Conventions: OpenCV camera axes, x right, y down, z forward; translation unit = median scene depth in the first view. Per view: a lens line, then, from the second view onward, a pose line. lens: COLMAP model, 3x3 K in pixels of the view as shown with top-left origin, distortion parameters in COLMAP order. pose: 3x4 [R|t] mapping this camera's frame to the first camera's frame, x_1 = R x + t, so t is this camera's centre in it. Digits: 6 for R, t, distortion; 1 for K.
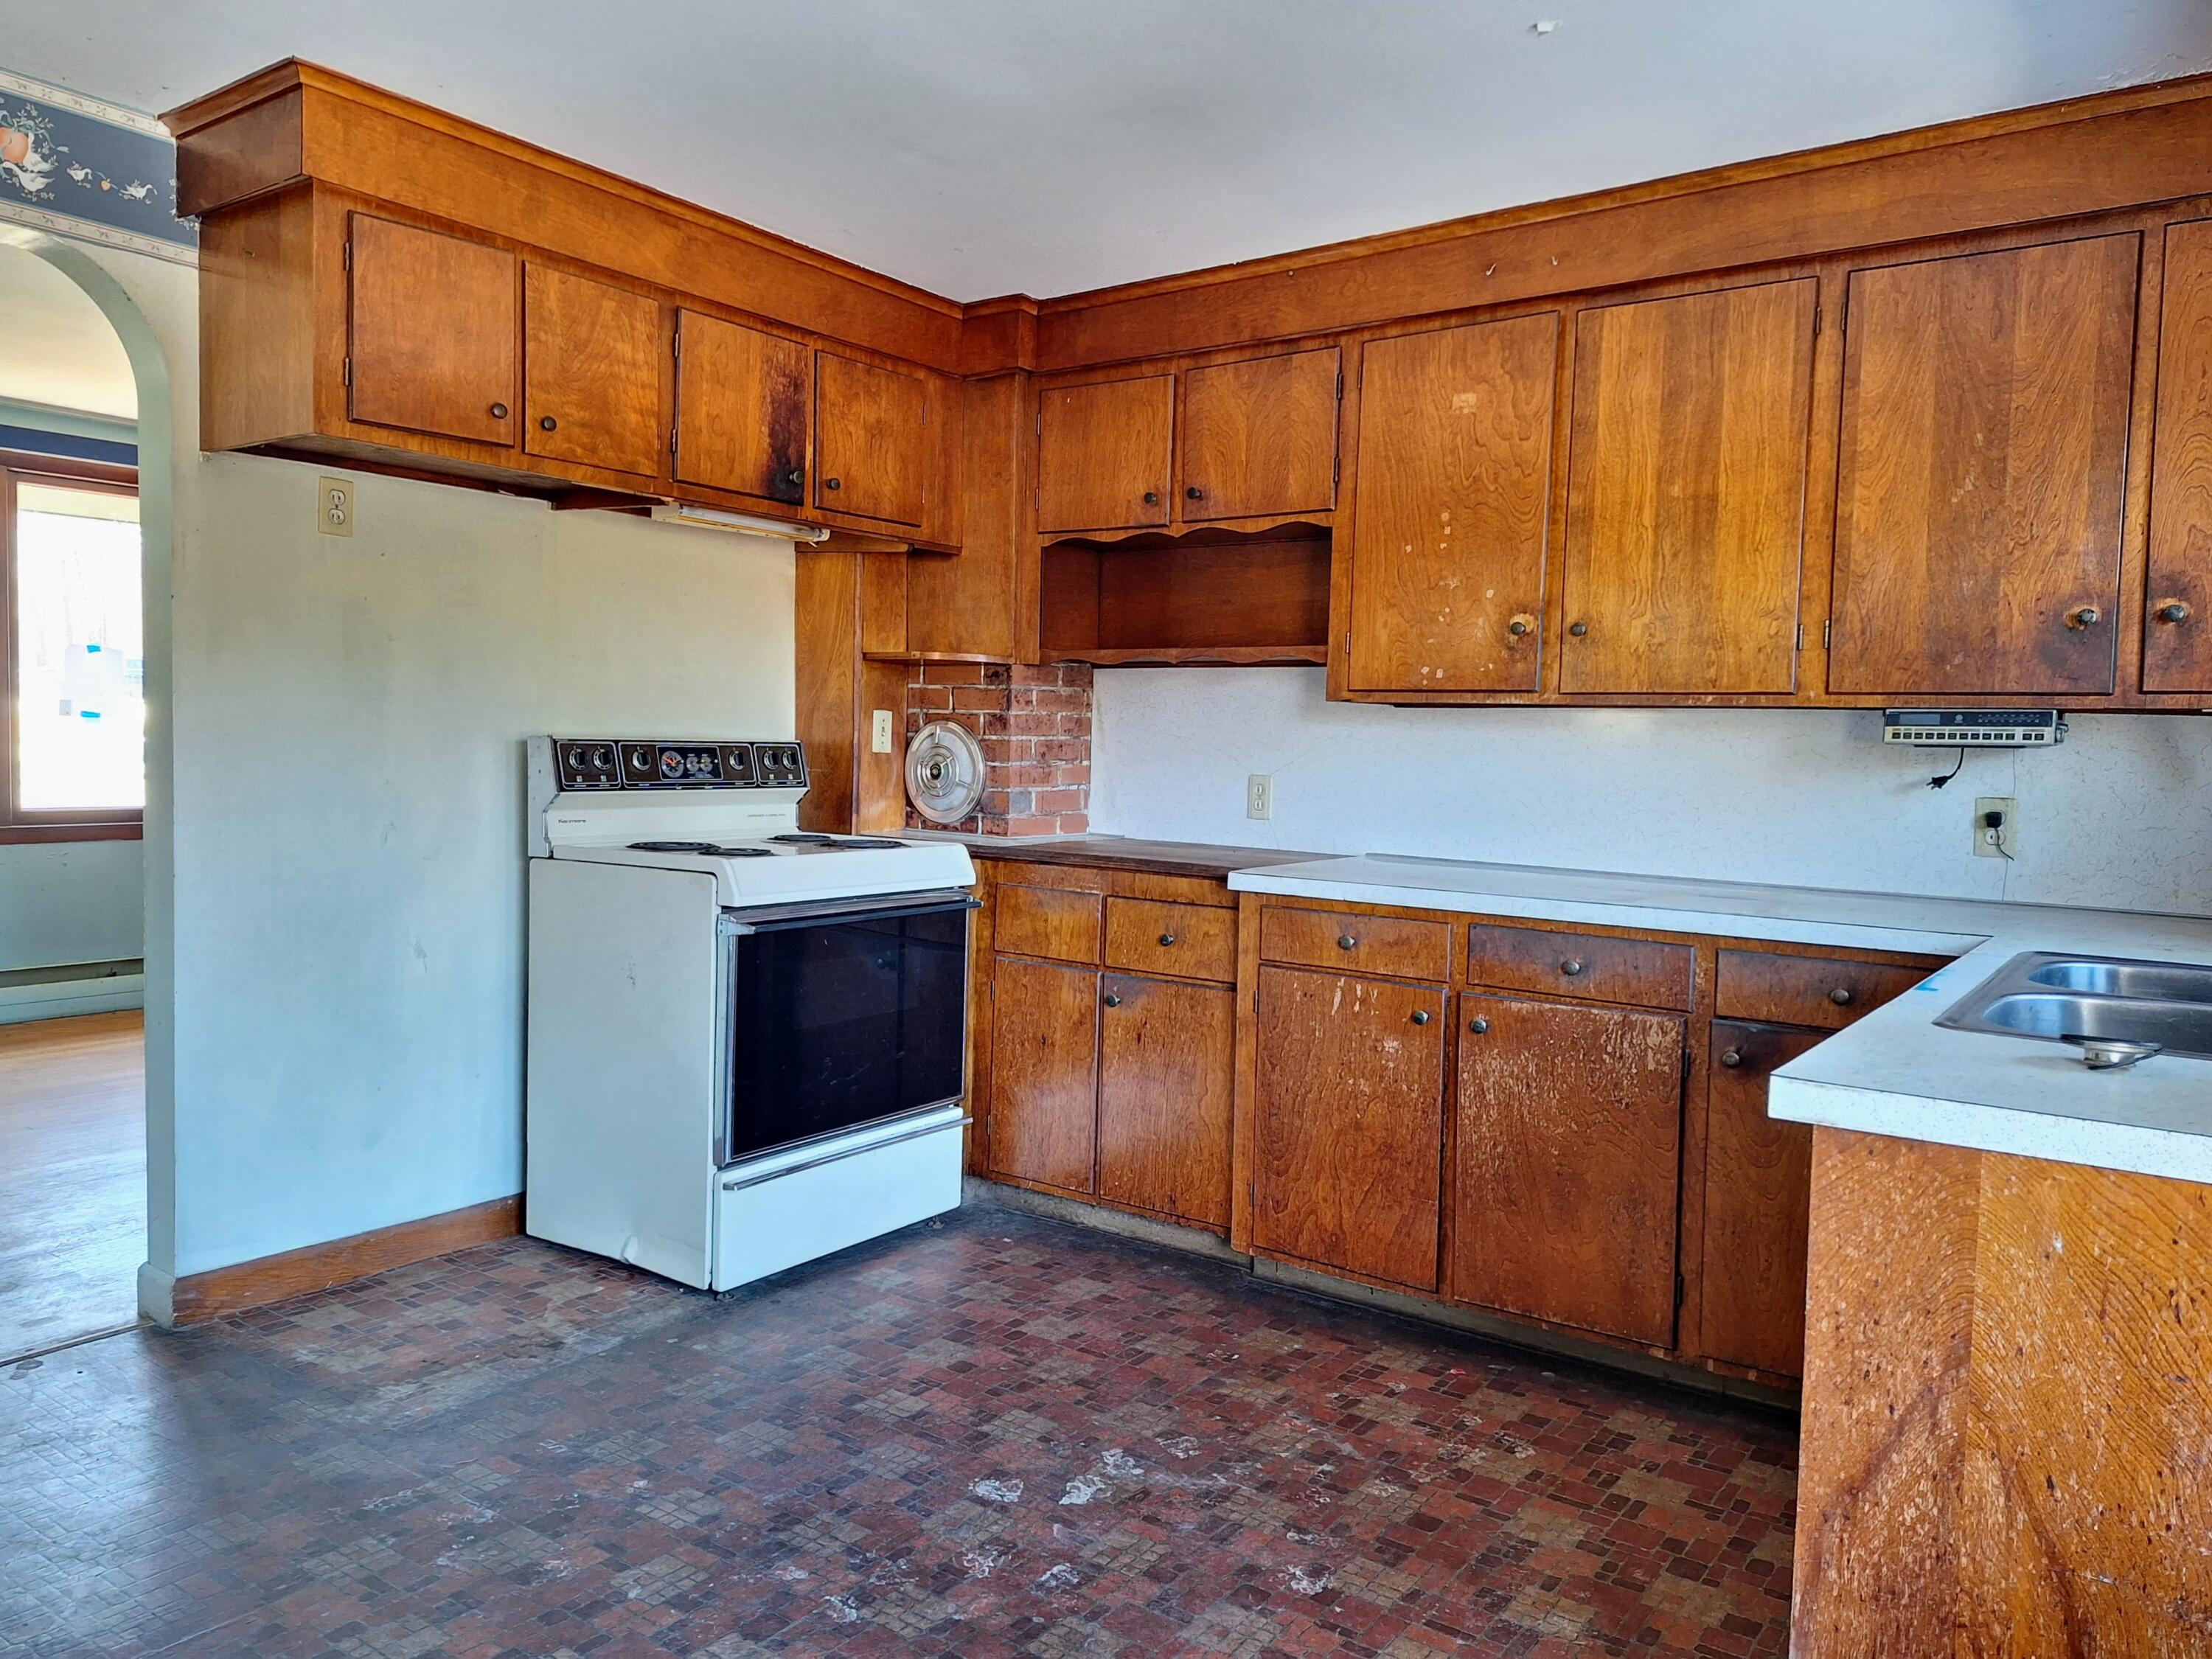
lens RADIAL K [[1541.8, 0, 1105.0], [0, 1541.8, 822.8], [0, 0, 1]] dist [0.073930, -0.056311]
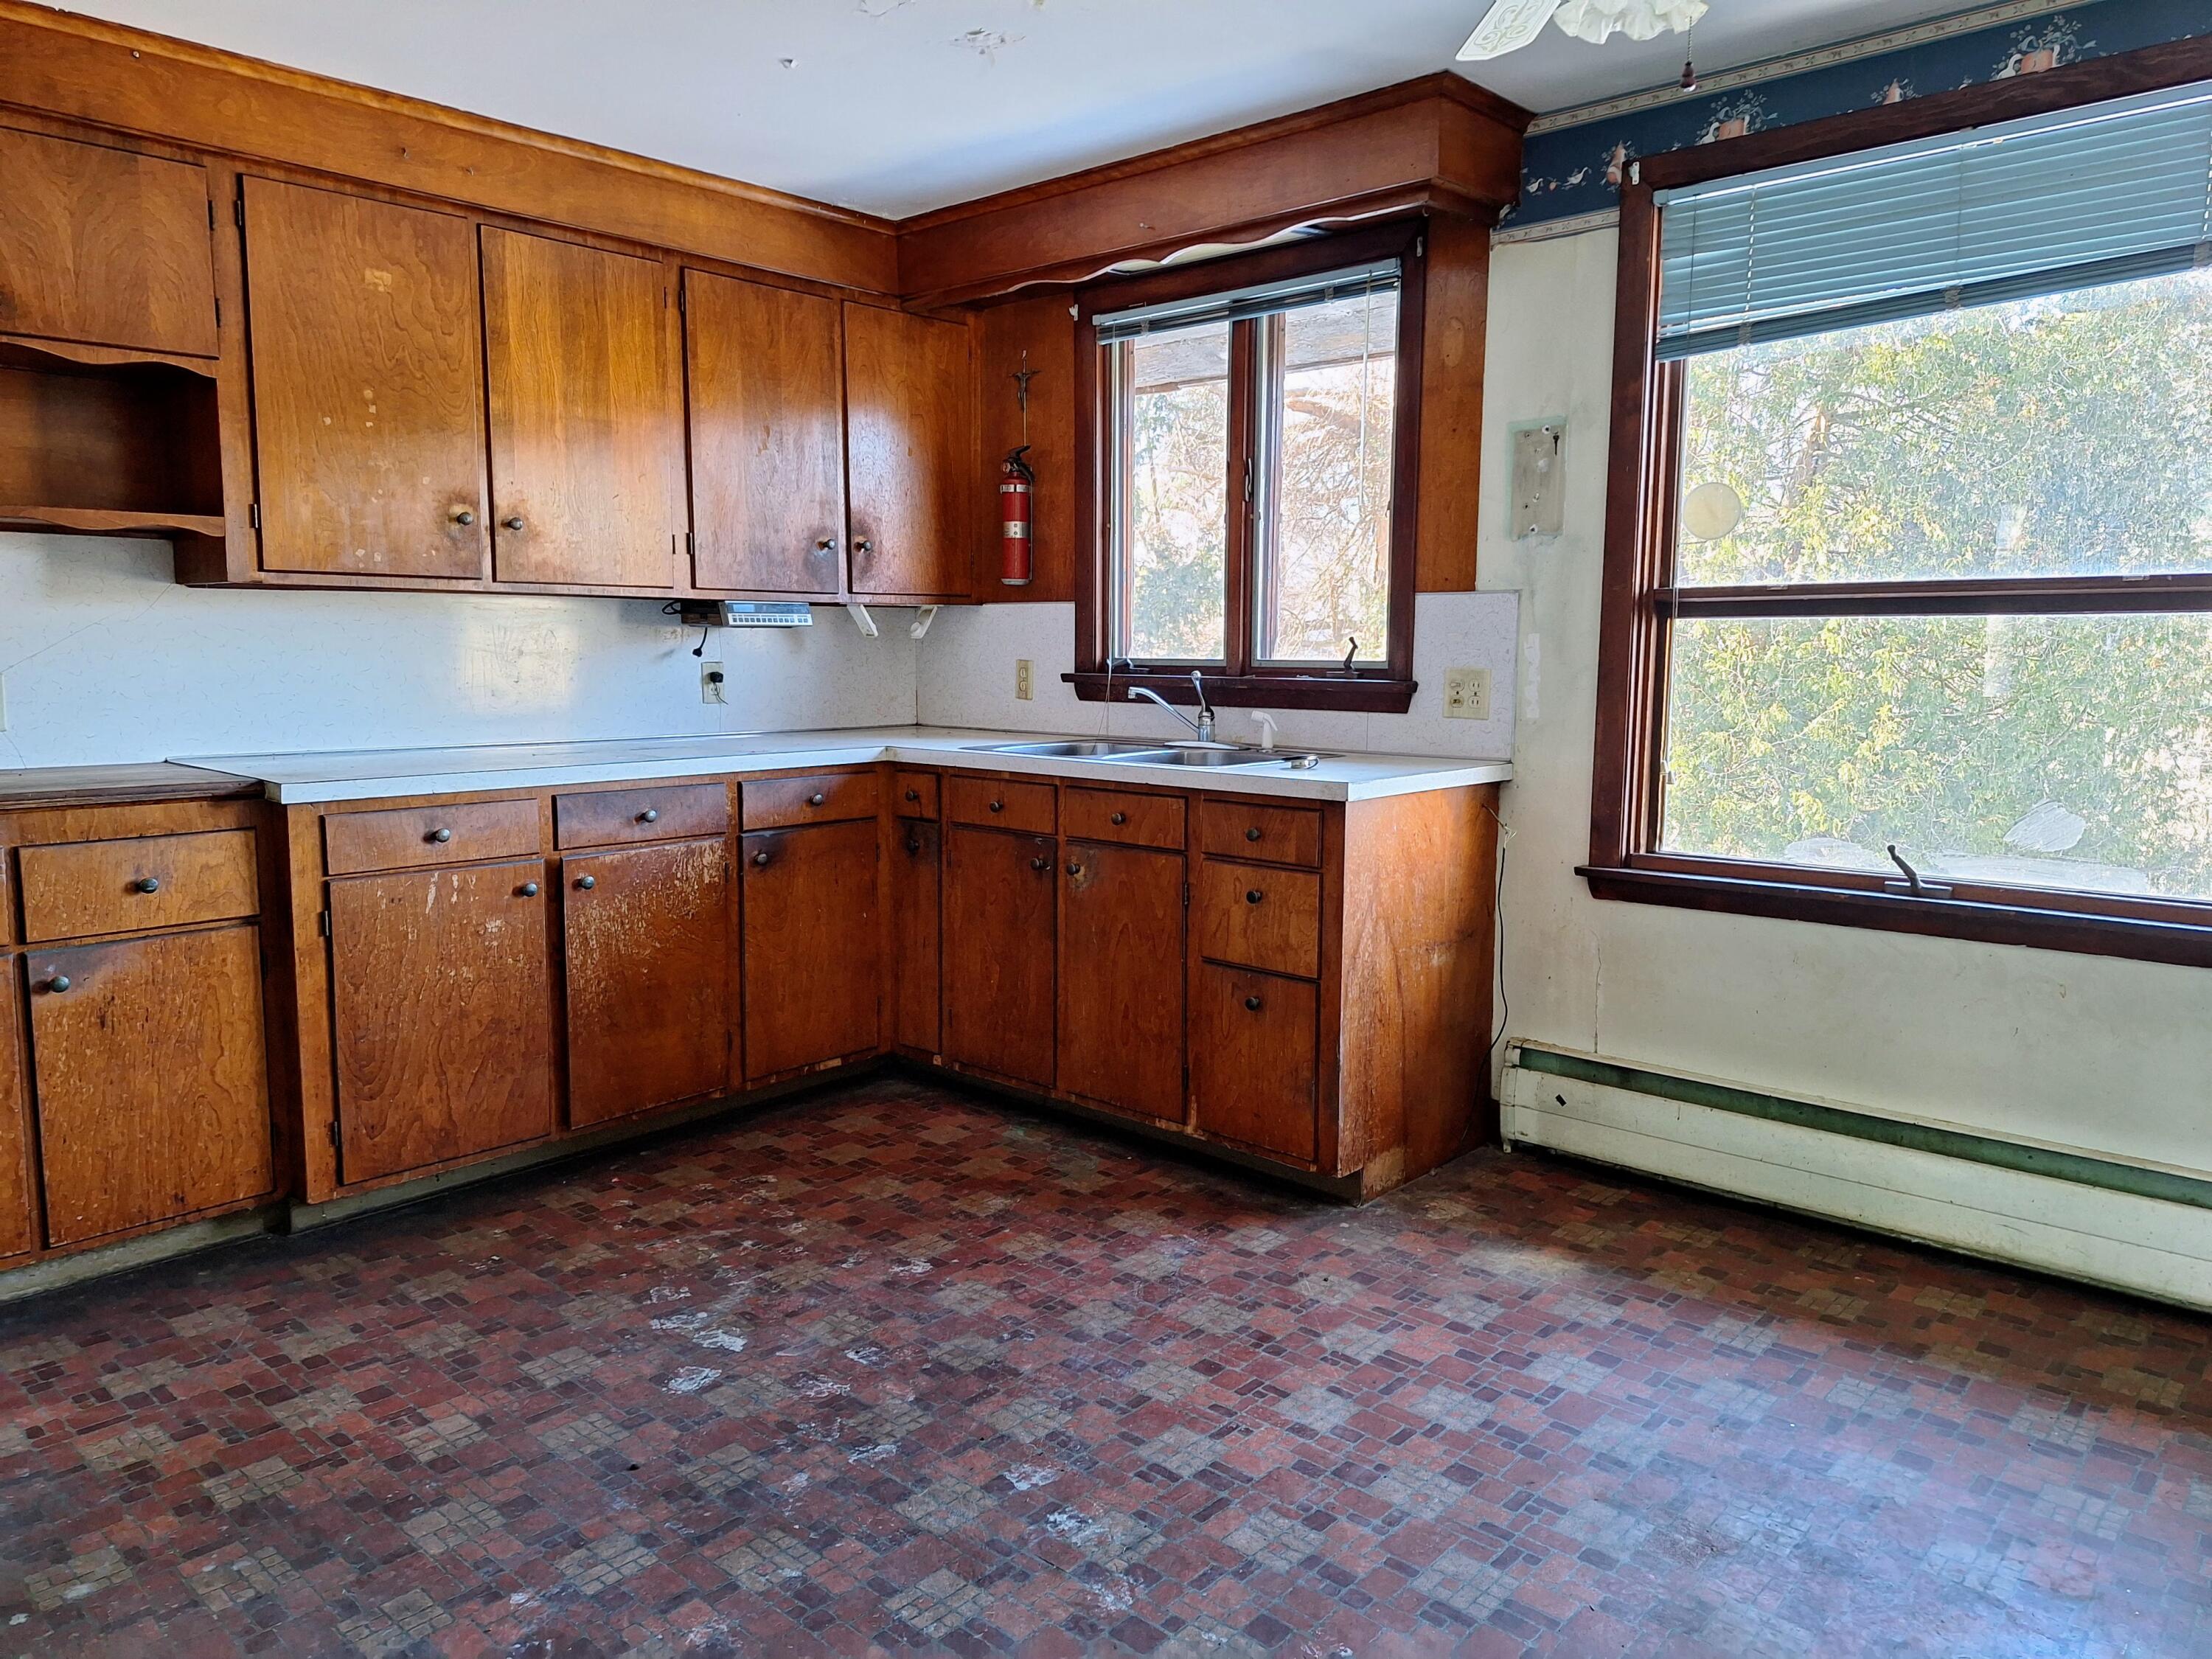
lens RADIAL K [[1541.8, 0, 1030.9], [0, 1541.8, 819.3], [0, 0, 1]] dist [0.073930, -0.056311]
pose [[0.146244, -0.140214, 0.979261, -0.796073], [0.057786, 0.989425, 0.133039, -0.045090], [-0.987559, 0.037132, 0.152800, 0.498690]]
